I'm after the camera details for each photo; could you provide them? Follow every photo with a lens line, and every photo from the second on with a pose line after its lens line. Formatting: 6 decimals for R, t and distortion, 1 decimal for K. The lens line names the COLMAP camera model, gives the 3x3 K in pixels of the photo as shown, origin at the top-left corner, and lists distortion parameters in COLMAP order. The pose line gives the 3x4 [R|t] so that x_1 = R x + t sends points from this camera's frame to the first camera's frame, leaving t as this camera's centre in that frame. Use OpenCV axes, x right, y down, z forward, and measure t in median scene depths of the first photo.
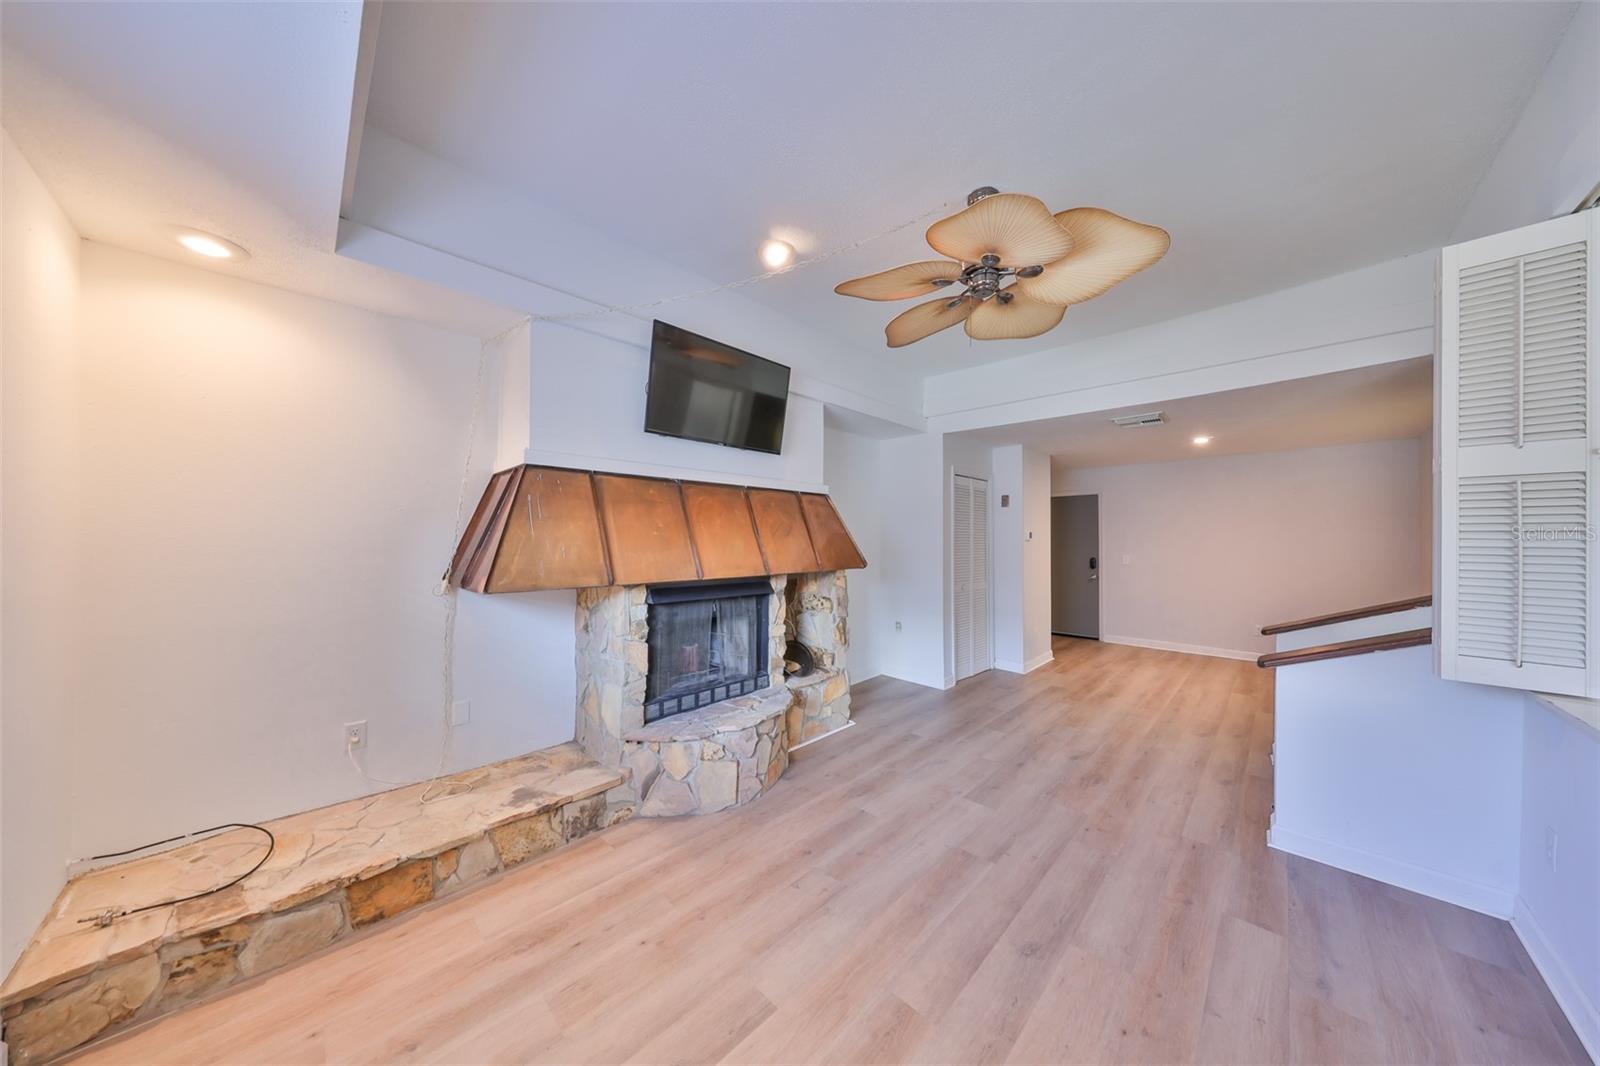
lens RADIAL K [[491.7, 0, 805.7], [0, 491.7, 533.1], [0, 0, 1]] dist [0.000246, 0.000141]
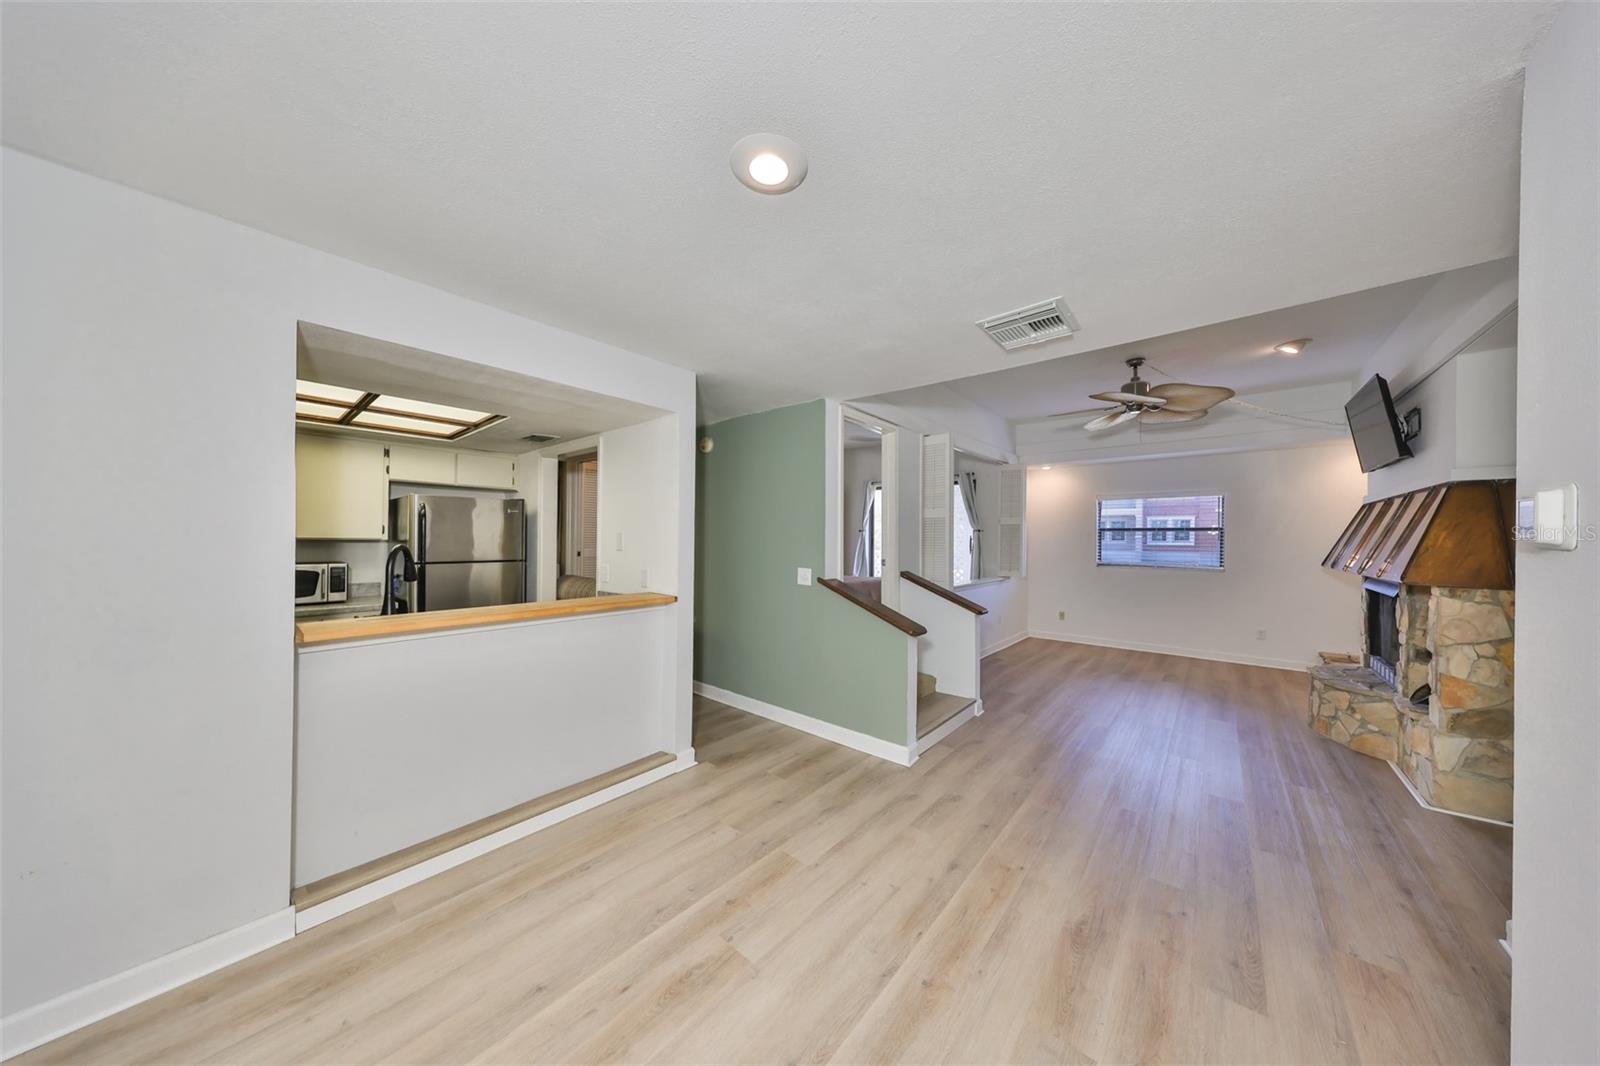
lens RADIAL K [[491.7, 0, 804.0], [0, 491.7, 536.1], [0, 0, 1]] dist [0.000246, 0.000141]
pose [[-0.997265, -0.014722, -0.072433, 1.263949], [-0.013447, 0.999746, -0.018062, 0.031854], [0.072680, -0.017038, -0.997210, 2.001697]]
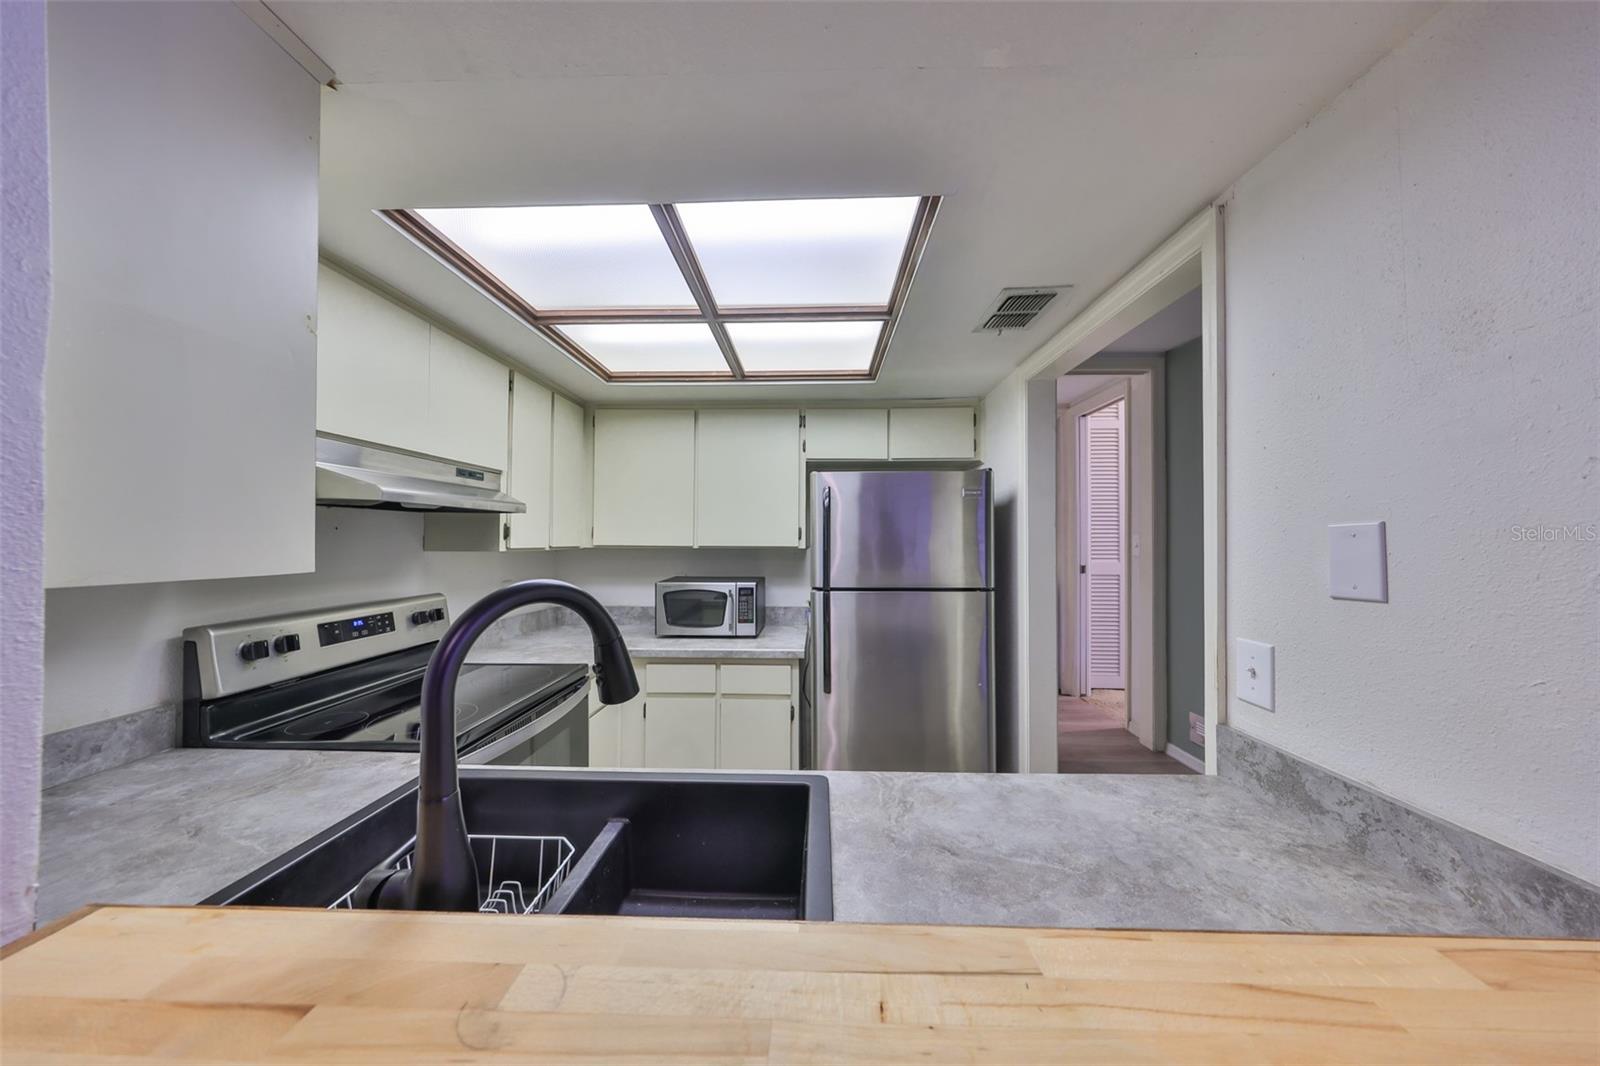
lens RADIAL K [[491.7, 0, 792.6], [0, 491.7, 530.7], [0, 0, 1]] dist [0.000246, 0.000141]
pose [[-0.668549, 0.006587, 0.743639, 1.601645], [-0.013827, 0.999678, -0.021286, 0.020825], [-0.743540, -0.024512, -0.668243, 1.279364]]
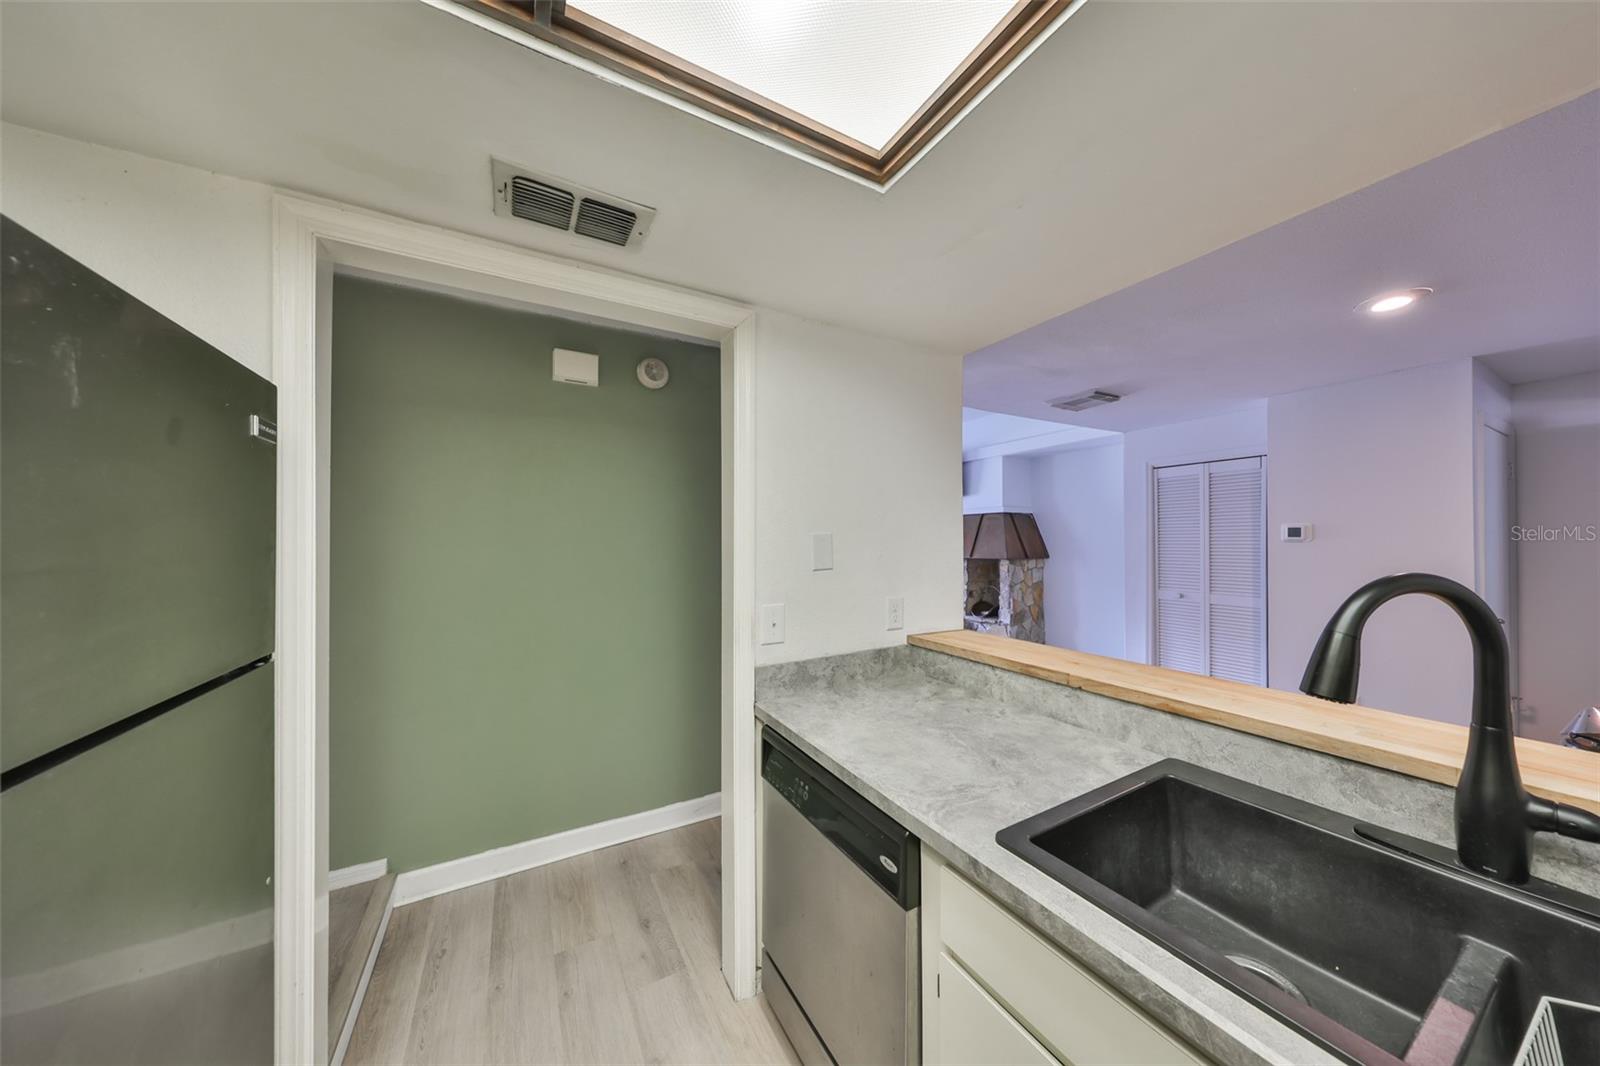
lens RADIAL K [[491.7, 0, 797.2], [0, 491.7, 541.3], [0, 0, 1]] dist [0.000246, 0.000141]
pose [[-0.299956, -0.001763, -0.953951, 2.119300], [0.014160, 0.999880, -0.006300, 0.020578], [0.953848, -0.015398, -0.299895, 1.018029]]
